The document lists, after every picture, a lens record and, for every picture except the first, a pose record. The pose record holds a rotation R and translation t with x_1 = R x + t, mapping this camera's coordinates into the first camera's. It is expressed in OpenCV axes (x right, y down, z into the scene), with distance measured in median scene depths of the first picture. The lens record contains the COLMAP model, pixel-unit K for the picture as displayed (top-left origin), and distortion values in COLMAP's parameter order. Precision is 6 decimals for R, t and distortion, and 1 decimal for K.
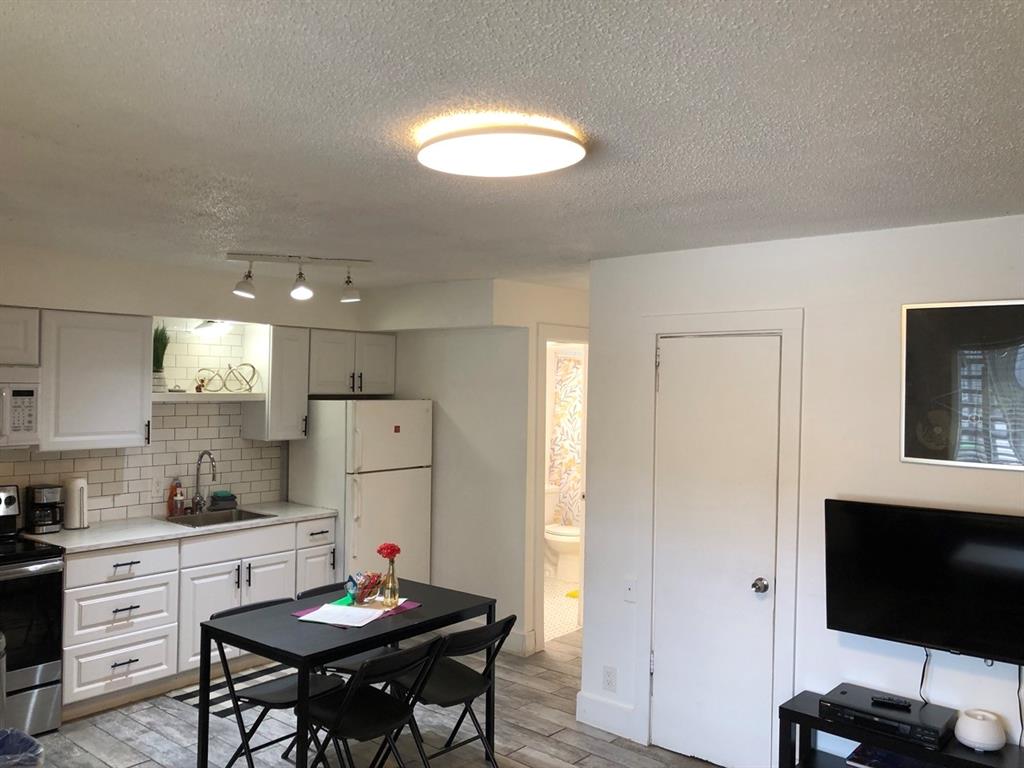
lens RADIAL K [[844.0, 0, 517.0], [0, 844.0, 385.6], [0, 0, 1]] dist [0.069039, -0.035988]
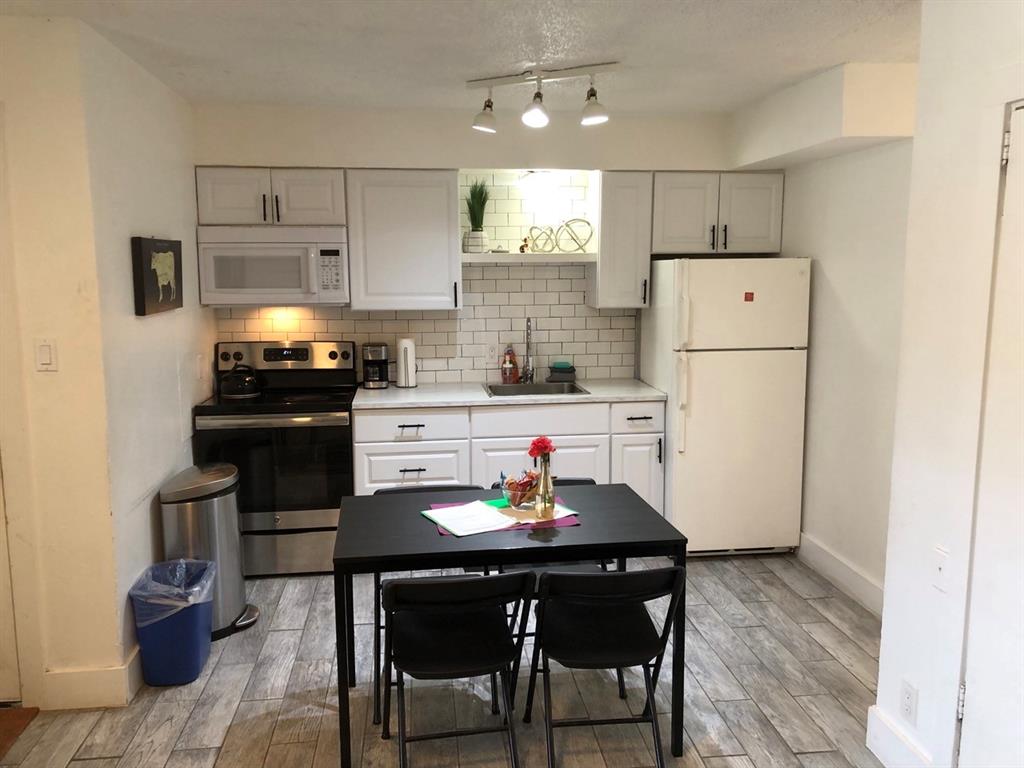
lens RADIAL K [[844.0, 0, 516.3], [0, 844.0, 379.2], [0, 0, 1]] dist [0.069039, -0.035988]
pose [[0.744224, 0.075619, -0.663636, 0.258697], [0.013438, 0.991674, 0.128069, 0.029005], [0.667795, -0.104230, 0.737011, 0.341605]]
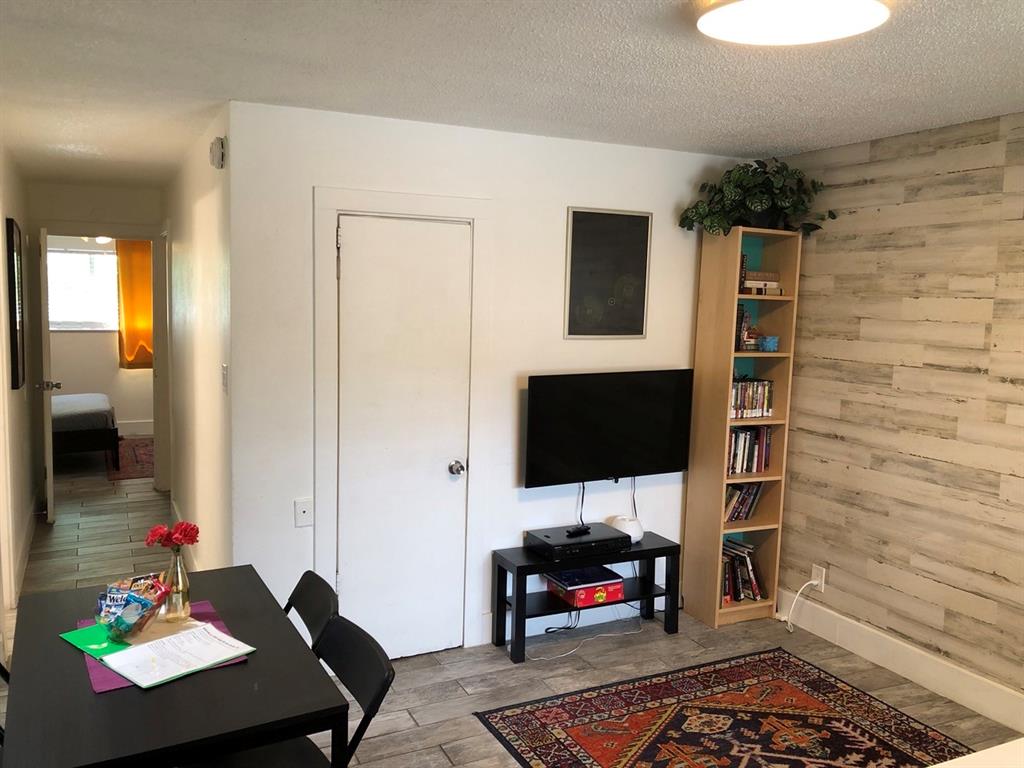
lens RADIAL K [[844.0, 0, 510.9], [0, 844.0, 382.8], [0, 0, 1]] dist [0.069039, -0.035988]
pose [[0.396493, -0.106649, 0.911822, -0.476010], [-0.015664, 0.992299, 0.122873, 0.003346], [-0.917904, -0.063001, 0.391769, 0.420034]]
